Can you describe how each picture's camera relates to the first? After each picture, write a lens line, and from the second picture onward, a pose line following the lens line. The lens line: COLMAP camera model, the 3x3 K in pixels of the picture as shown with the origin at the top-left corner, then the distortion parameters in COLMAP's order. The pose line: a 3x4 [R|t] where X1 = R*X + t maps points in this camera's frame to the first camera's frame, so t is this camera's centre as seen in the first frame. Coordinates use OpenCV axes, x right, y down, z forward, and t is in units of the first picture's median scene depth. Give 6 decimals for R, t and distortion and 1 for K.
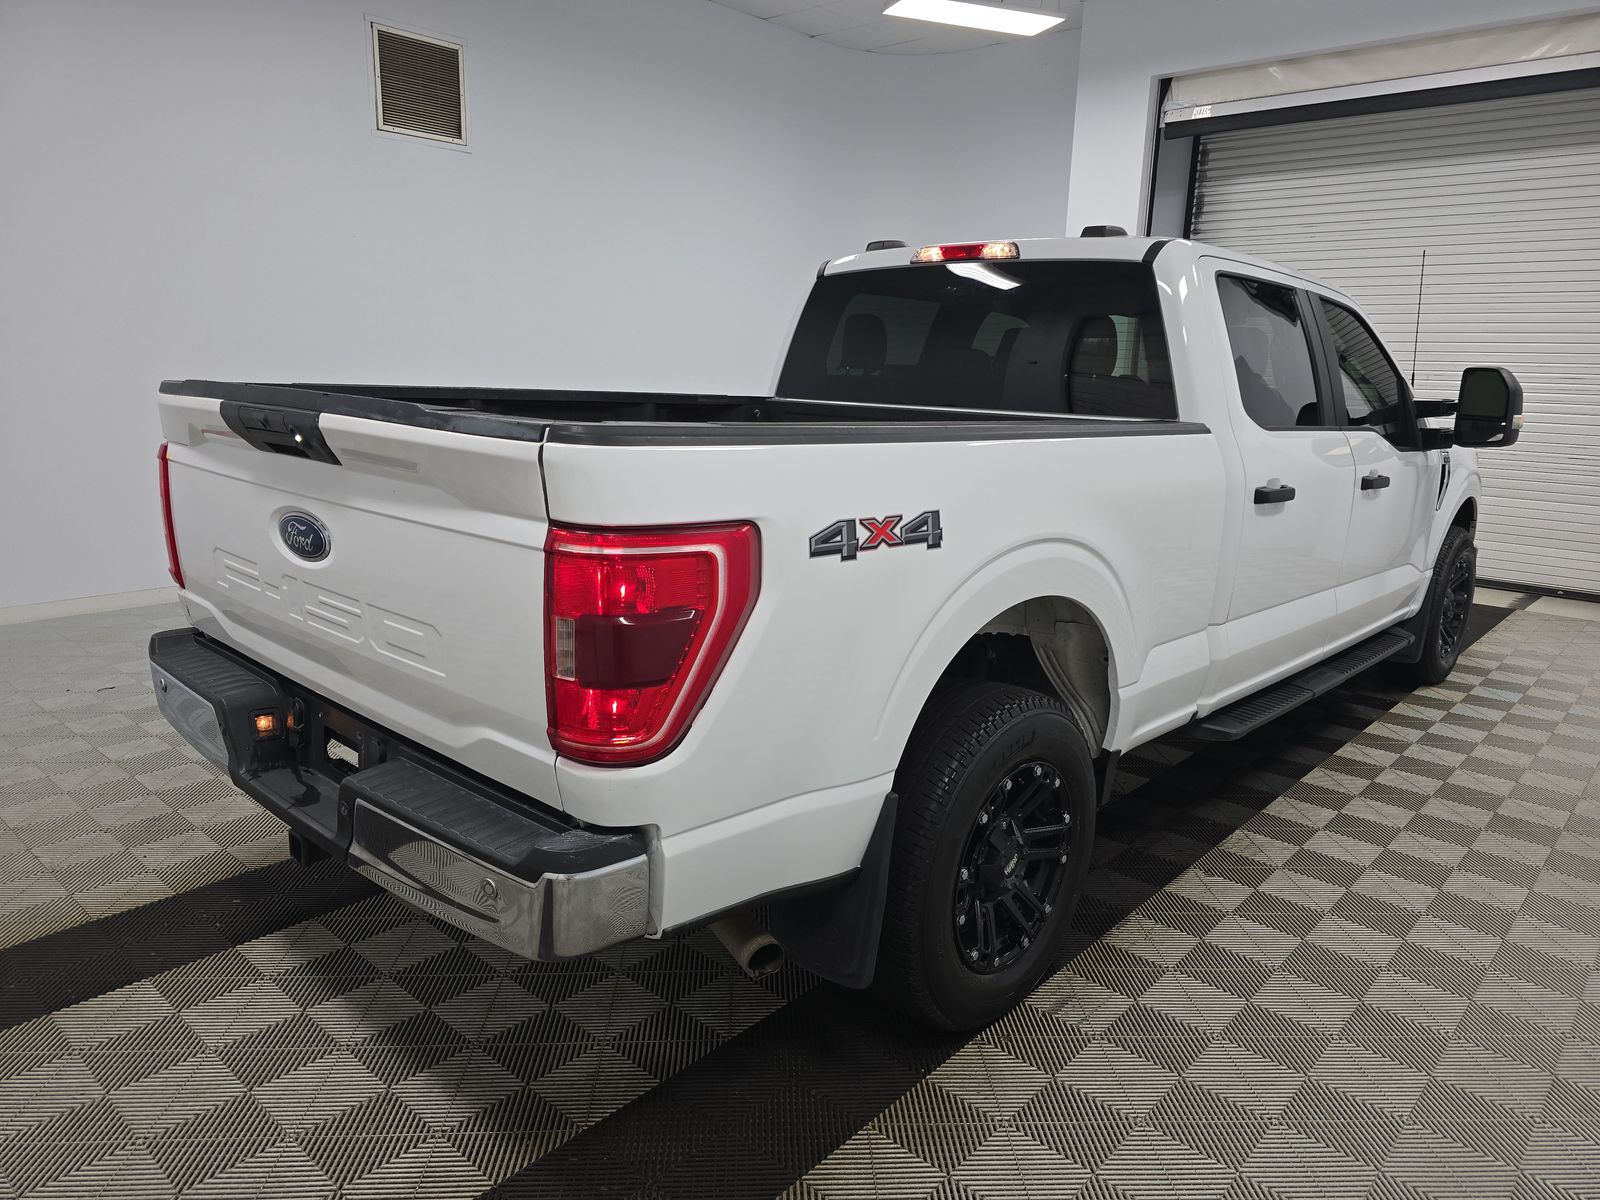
lens RADIAL K [[1082.2, 0, 800.0], [0, 1082.2, 600.0], [0, 0, 1]] dist [0.004723, 0.005573]
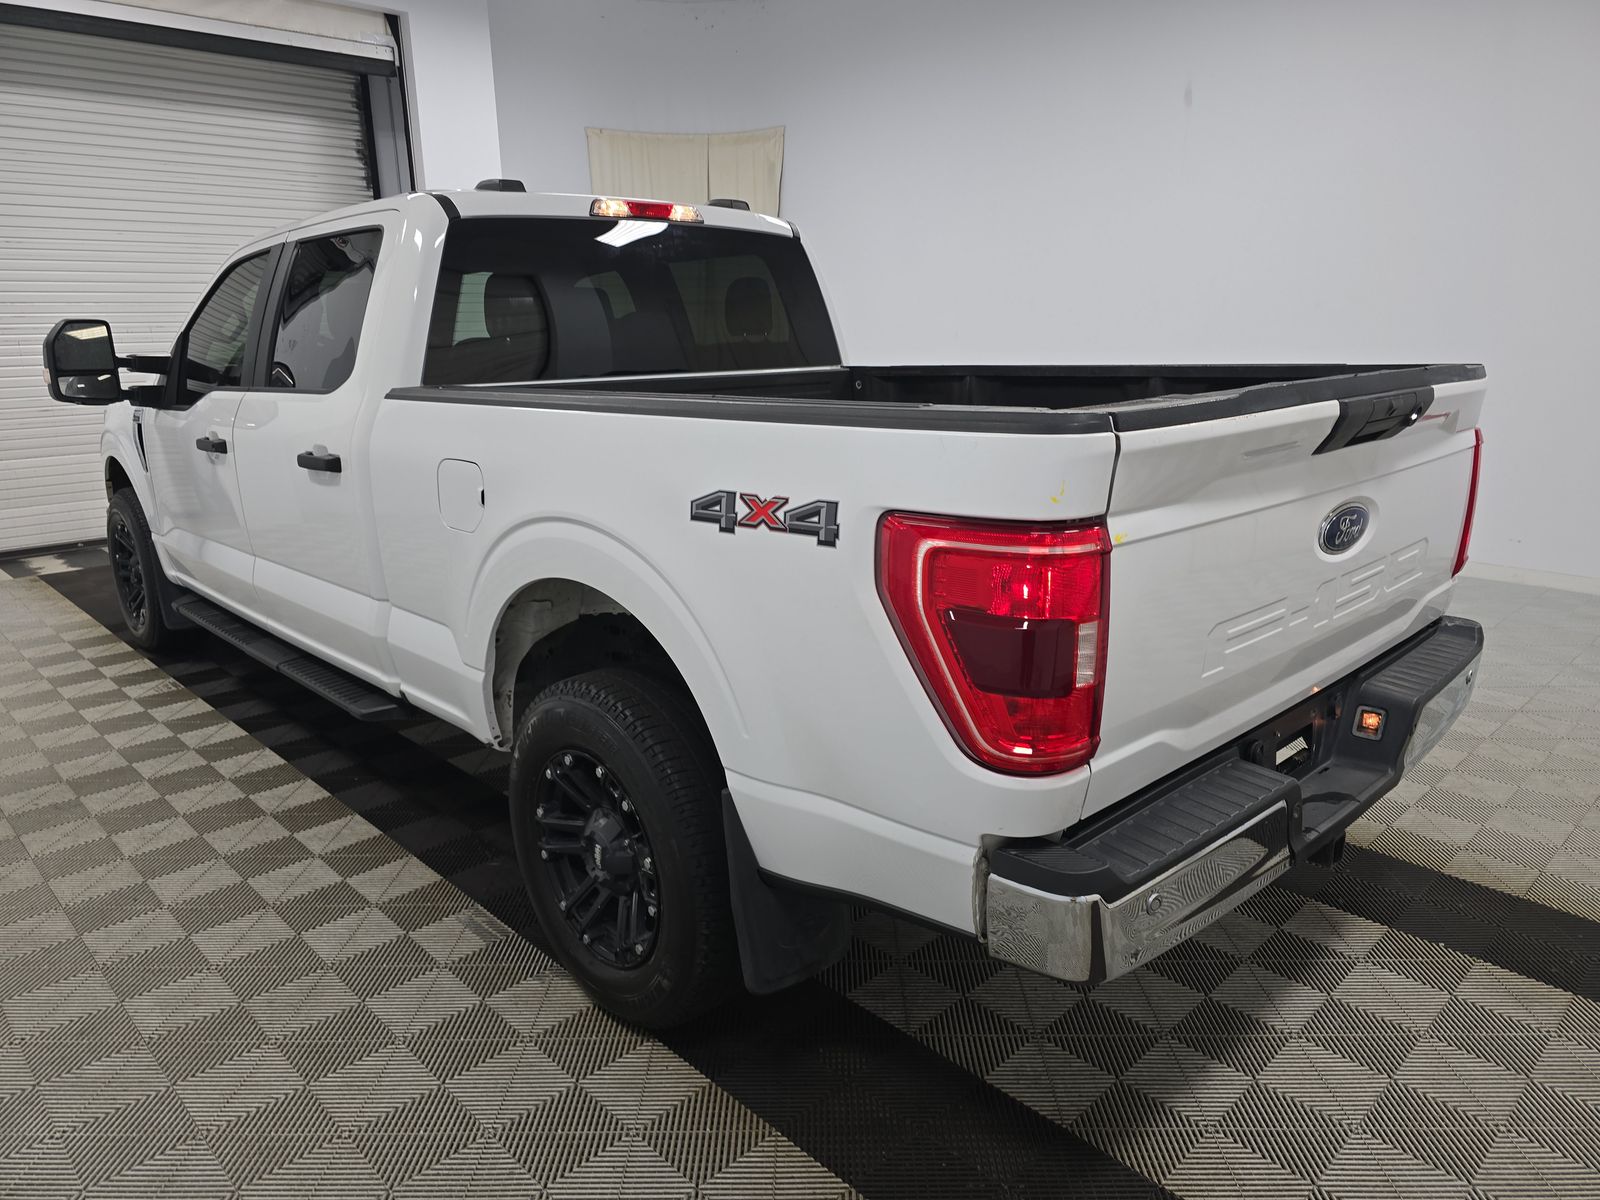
lens RADIAL K [[1082.2, 0, 800.0], [0, 1082.2, 600.0], [0, 0, 1]] dist [0.004723, 0.005573]
pose [[0.058578, -0.280453, 0.958079, -0.883710], [0.227153, 0.938295, 0.260774, -0.222420], [-0.972096, 0.202355, 0.118669, 0.847529]]
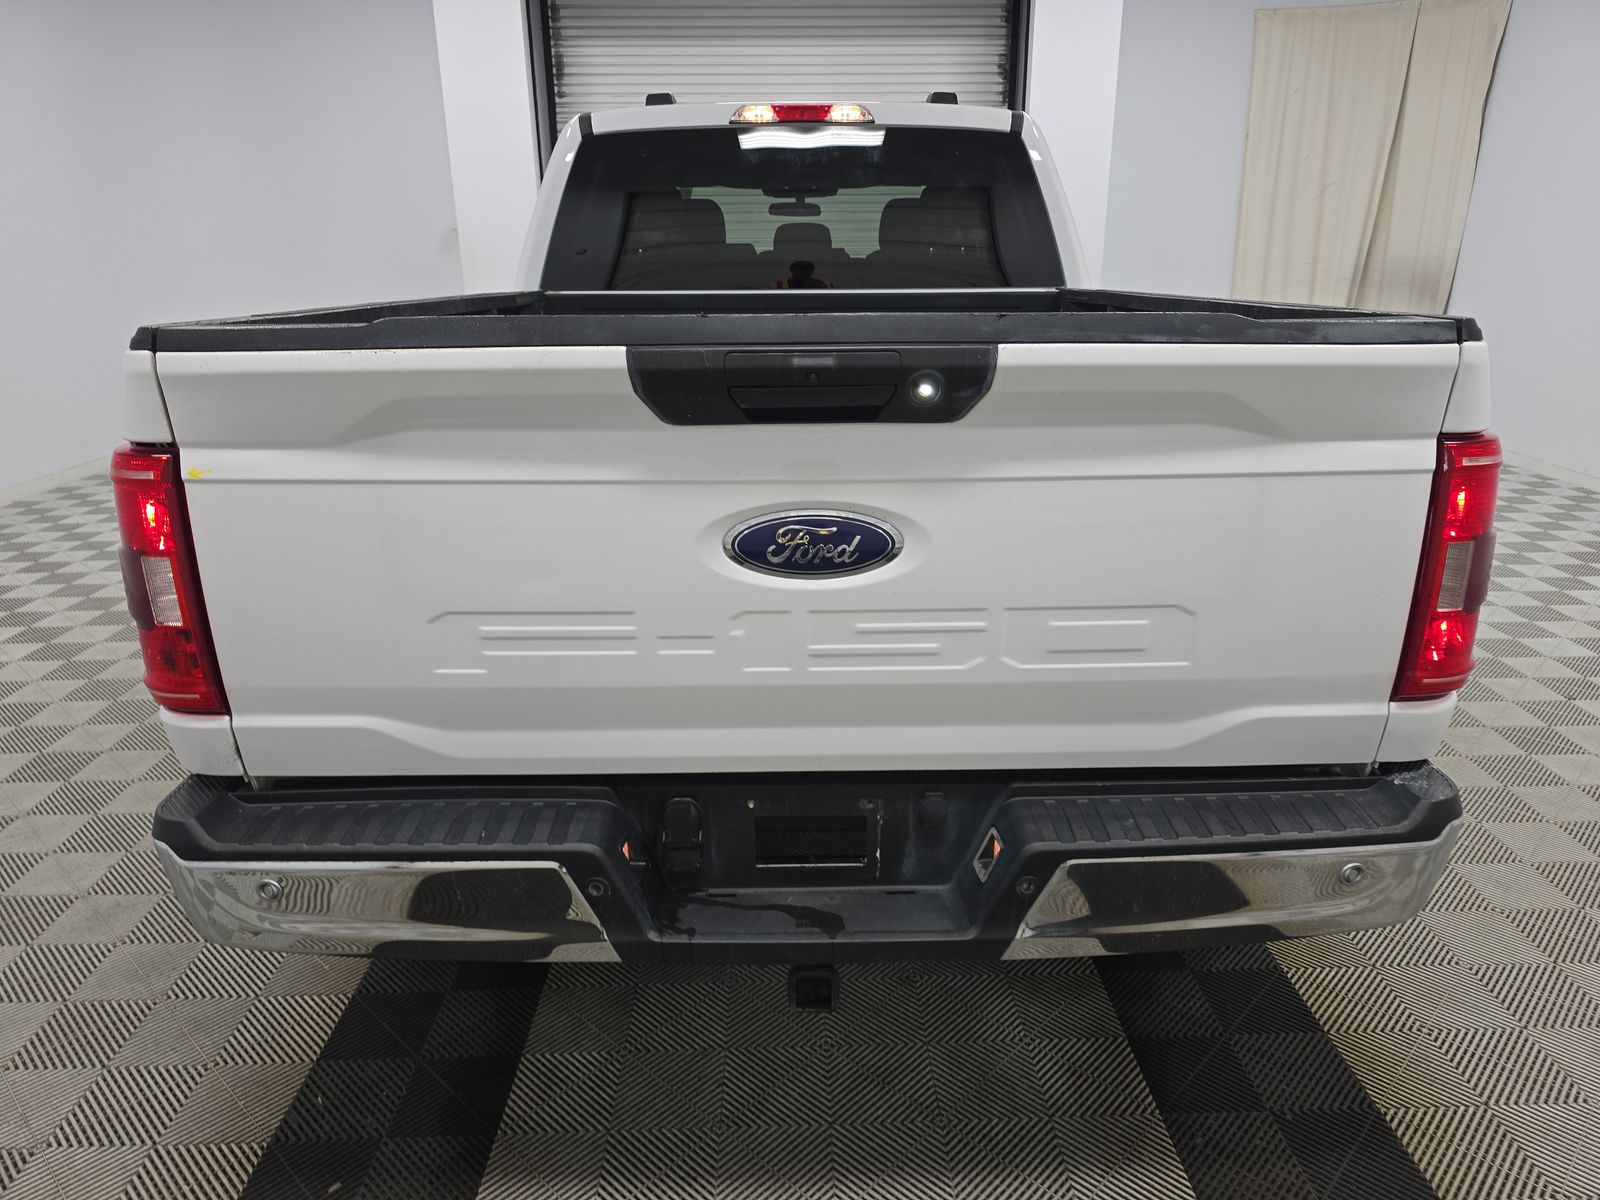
lens RADIAL K [[1082.2, 0, 800.0], [0, 1082.2, 600.0], [0, 0, 1]] dist [0.004723, 0.005573]
pose [[0.721813, -0.248510, 0.645932, -0.554642], [0.175700, 0.968532, 0.176284, -0.088125], [-0.669414, -0.013754, 0.742762, 0.328195]]
